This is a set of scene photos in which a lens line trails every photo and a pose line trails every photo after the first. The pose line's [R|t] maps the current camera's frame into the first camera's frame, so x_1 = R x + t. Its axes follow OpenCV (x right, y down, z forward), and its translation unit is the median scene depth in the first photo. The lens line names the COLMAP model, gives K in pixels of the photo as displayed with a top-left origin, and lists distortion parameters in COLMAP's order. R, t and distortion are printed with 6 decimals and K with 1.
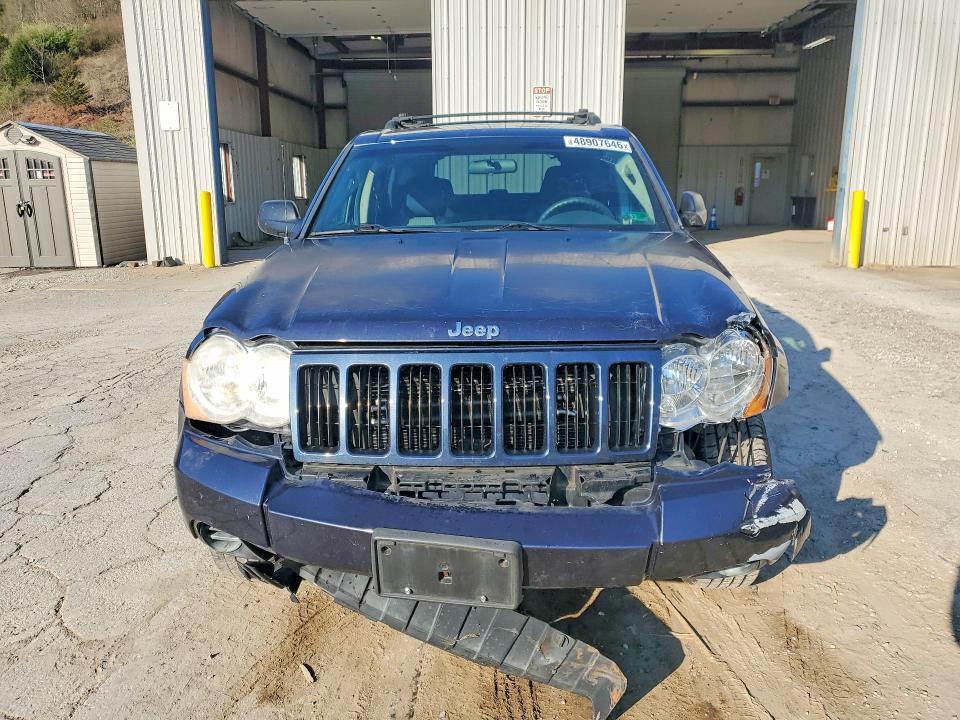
lens RADIAL K [[774.4, 0, 480.0], [0, 774.4, 360.0], [0, 0, 1]] dist [-0.021485, -0.003178]
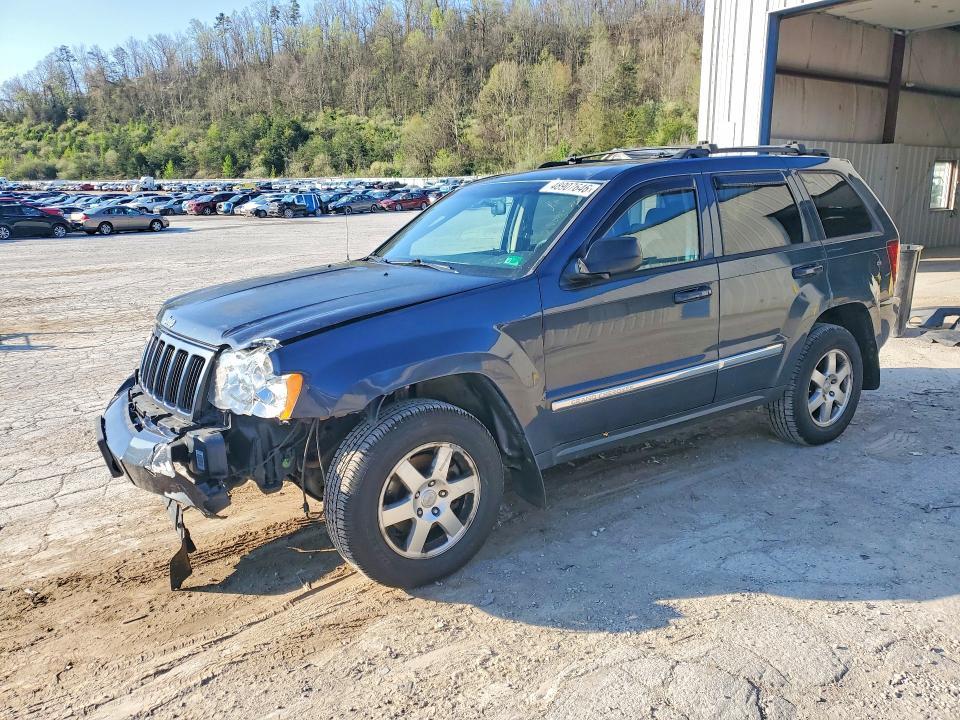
lens RADIAL K [[774.4, 0, 480.0], [0, 774.4, 360.0], [0, 0, 1]] dist [-0.021485, -0.003178]
pose [[0.626434, 0.187727, -0.756531, 0.753866], [-0.184651, 0.978679, 0.089953, -0.106428], [0.757287, 0.083344, 0.647742, 0.189442]]
